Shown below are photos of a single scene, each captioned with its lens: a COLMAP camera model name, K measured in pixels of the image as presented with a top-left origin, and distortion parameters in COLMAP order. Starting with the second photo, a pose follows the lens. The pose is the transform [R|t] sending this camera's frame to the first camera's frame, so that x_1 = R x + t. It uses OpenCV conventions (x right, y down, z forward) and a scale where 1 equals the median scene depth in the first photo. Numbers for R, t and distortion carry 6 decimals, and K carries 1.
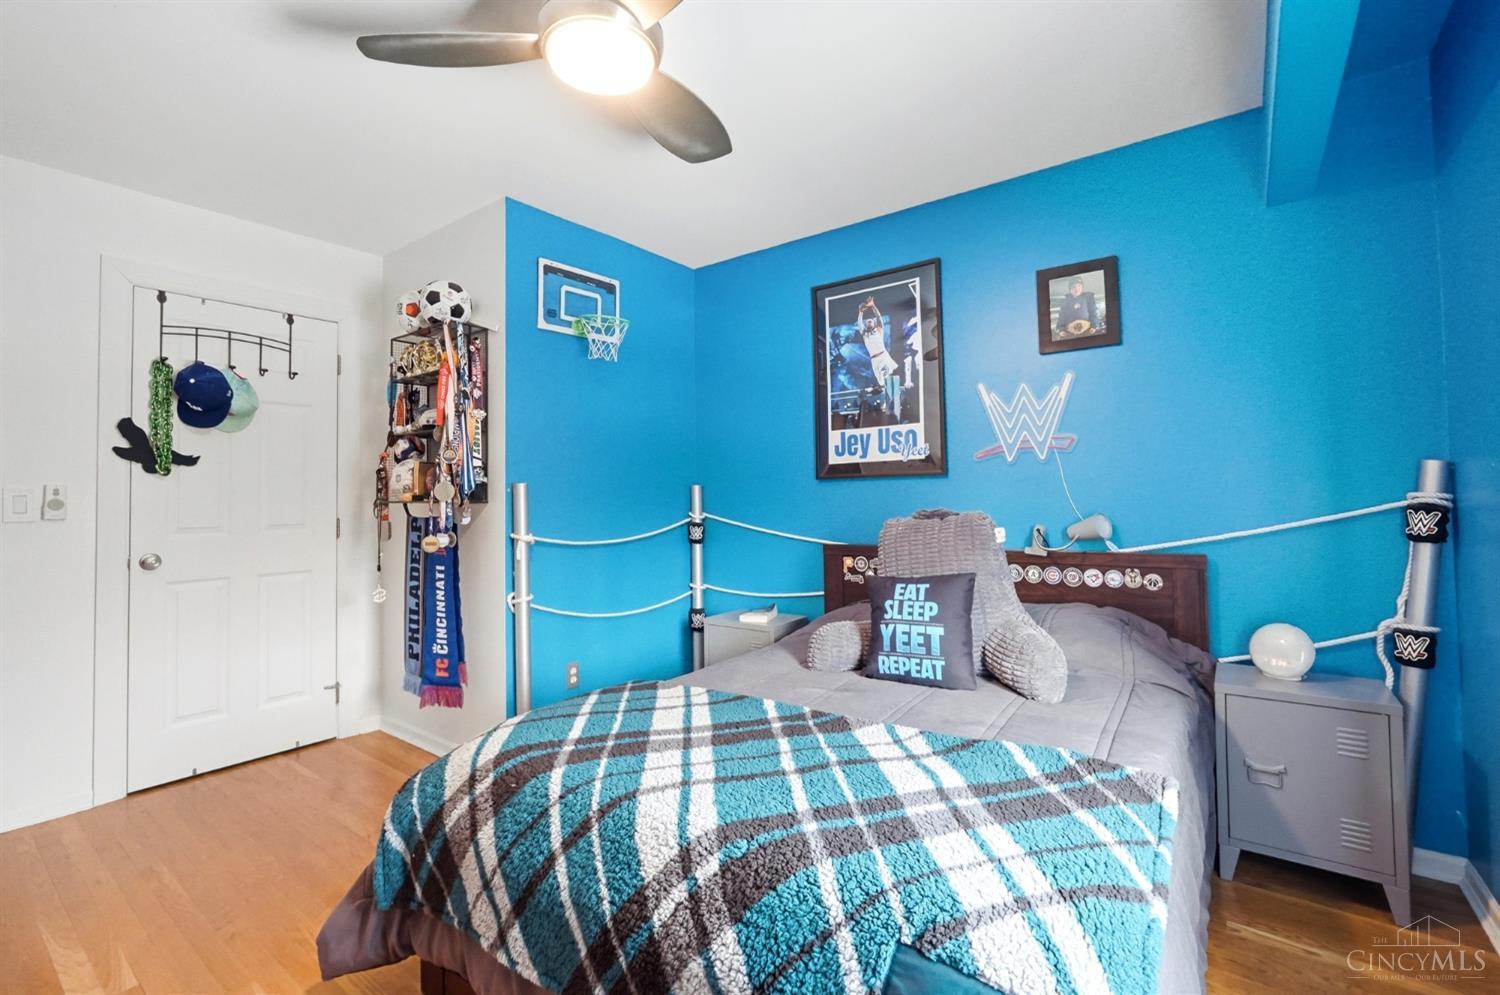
lens RADIAL K [[668.5, 0, 741.8], [0, 668.5, 478.0], [0, 0, 1]] dist [-0.025244, -0.000061]
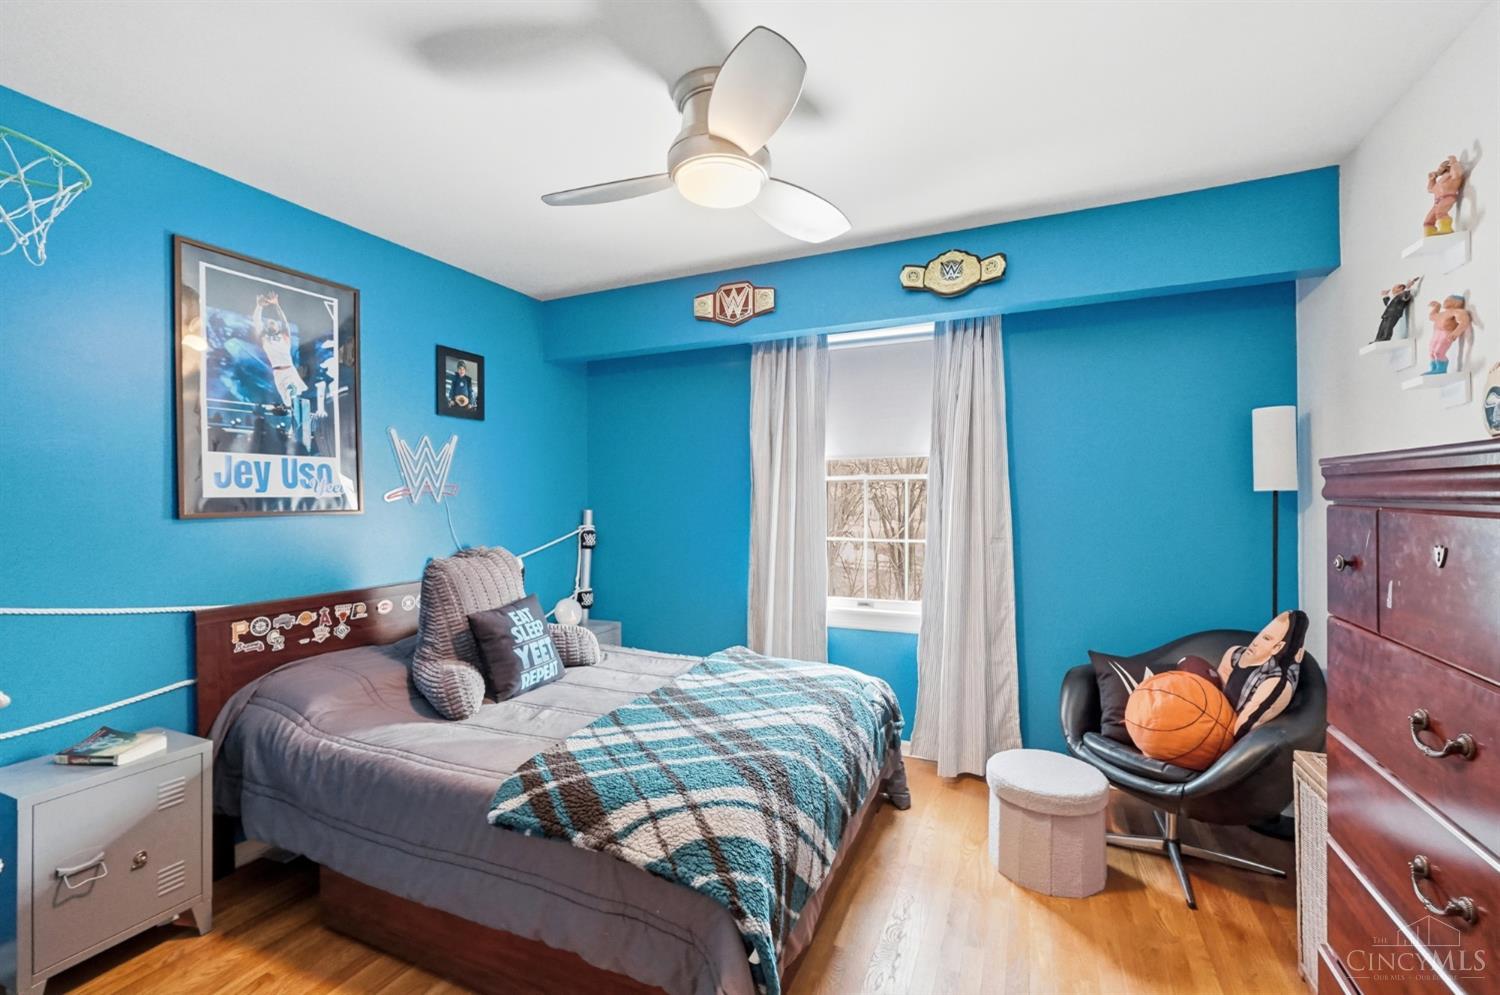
lens RADIAL K [[634.8, 0, 750.0], [0, 634.8, 497.5], [0, 0, 1]] dist [-0.000921, -0.000037]
pose [[-0.227508, 0.016565, 0.973635, -0.711881], [-0.026234, 0.999388, -0.023133, -0.022378], [-0.973423, -0.030806, -0.226934, 0.634120]]
